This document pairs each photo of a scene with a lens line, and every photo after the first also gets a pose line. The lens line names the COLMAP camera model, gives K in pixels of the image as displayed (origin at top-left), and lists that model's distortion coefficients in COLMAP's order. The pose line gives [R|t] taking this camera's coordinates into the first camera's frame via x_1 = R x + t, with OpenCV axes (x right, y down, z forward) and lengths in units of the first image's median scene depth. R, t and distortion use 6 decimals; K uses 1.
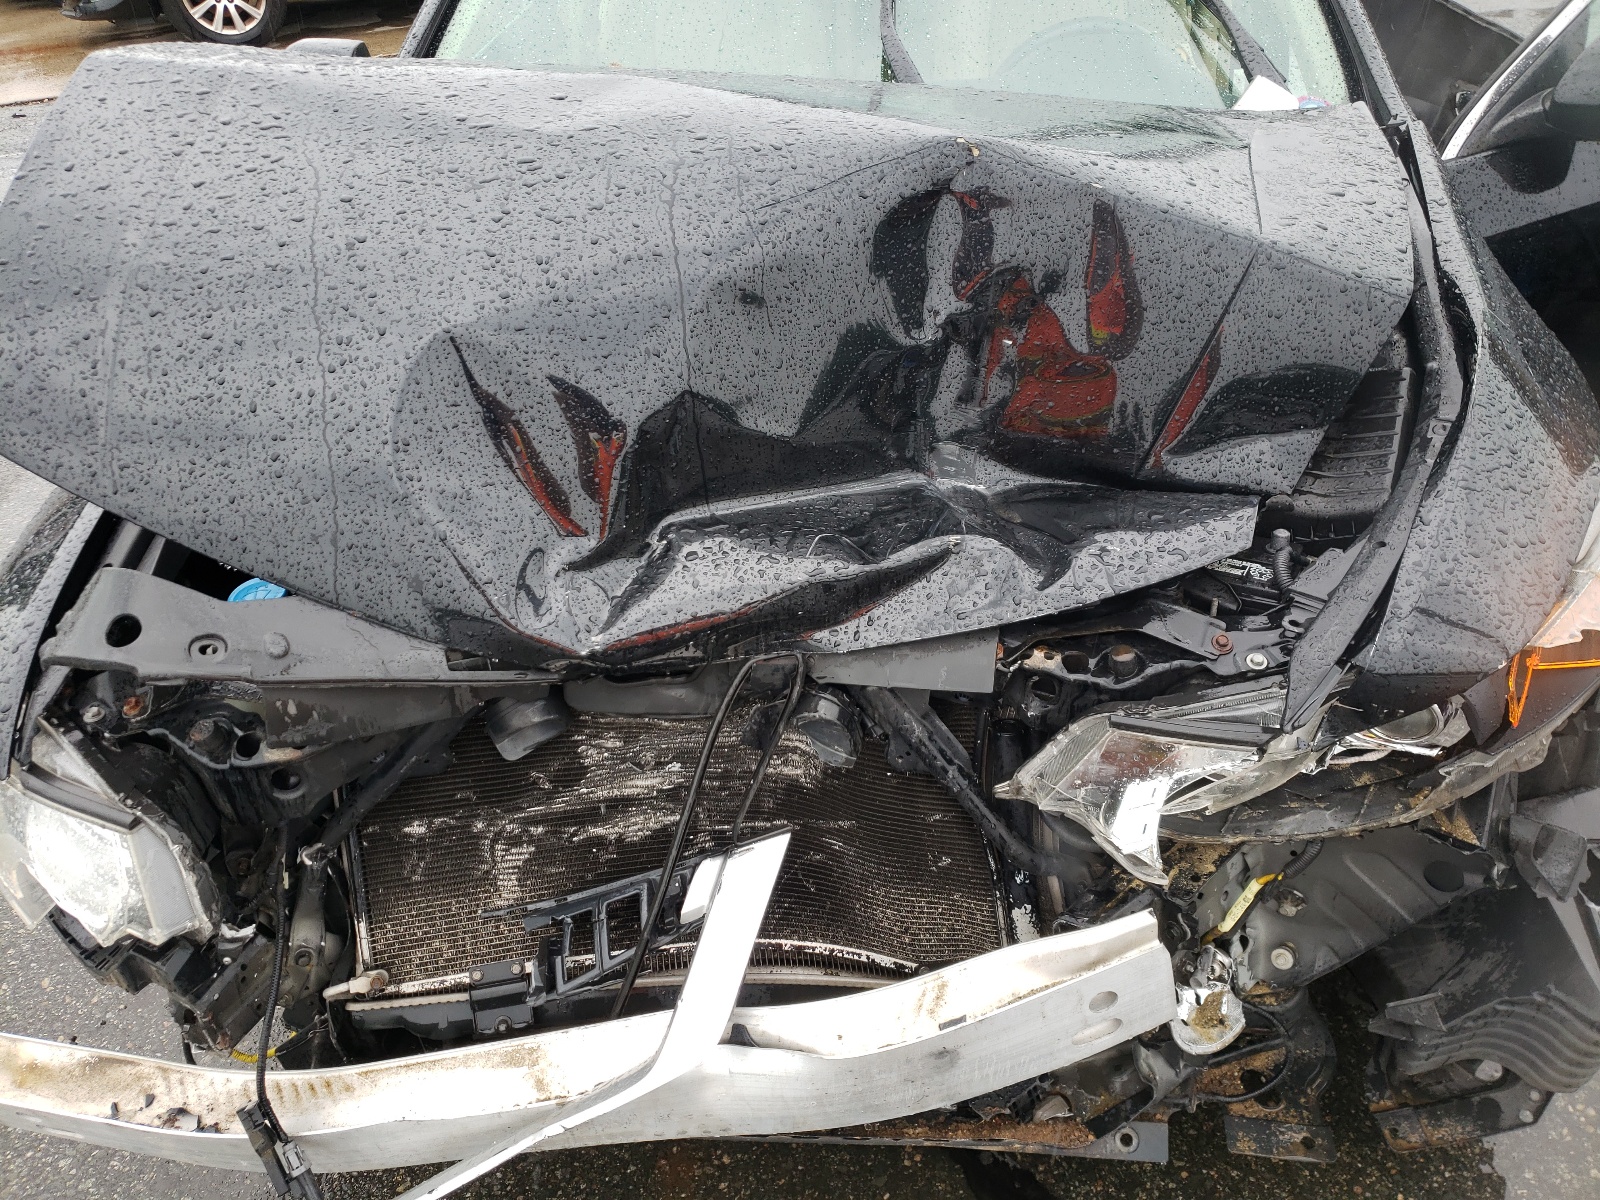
lens RADIAL K [[1231.0, 0, 800.0], [0, 1231.0, 600.0], [0, 0, 1]] dist [0.042383, 0.010622]
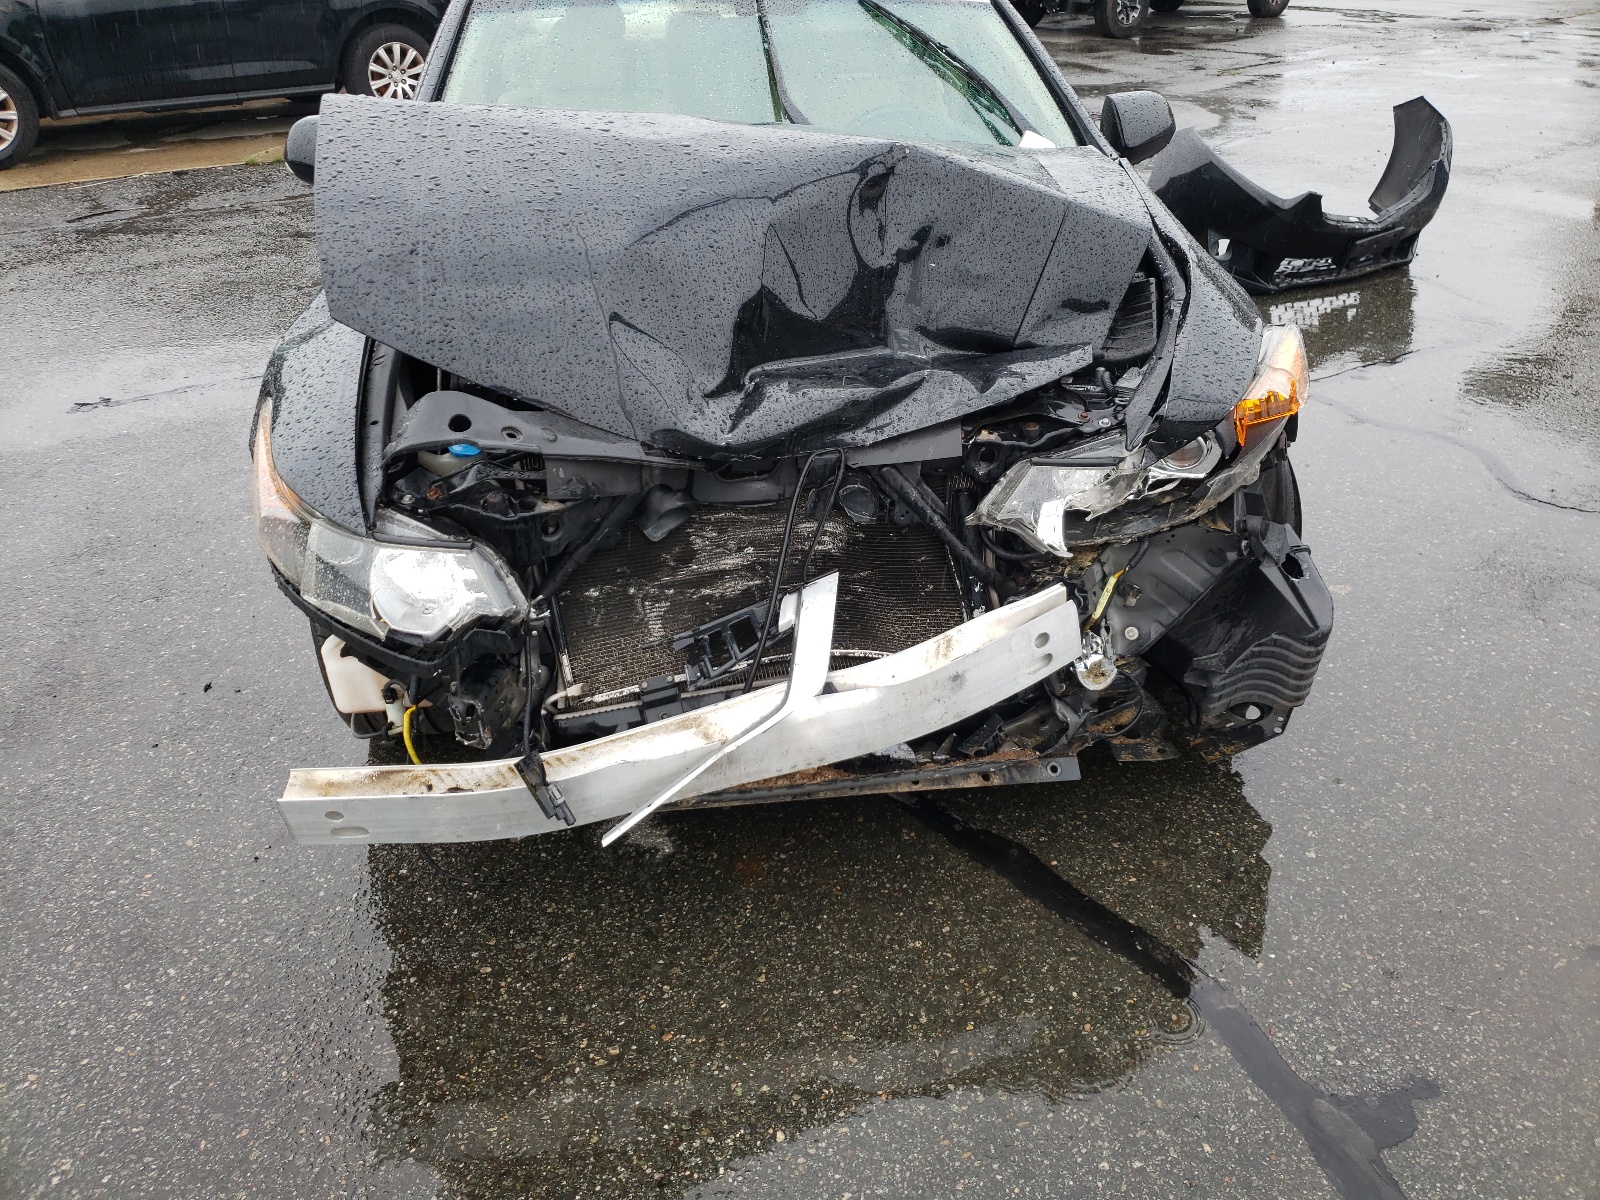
lens RADIAL K [[1314.9, 0, 800.0], [0, 1314.9, 600.0], [0, 0, 1]] dist [0.232873, -0.416871]
pose [[0.966489, -0.080310, 0.243822, -0.481742], [0.111848, 0.986650, -0.118373, 0.430790], [-0.231060, 0.141677, 0.962569, -0.618971]]
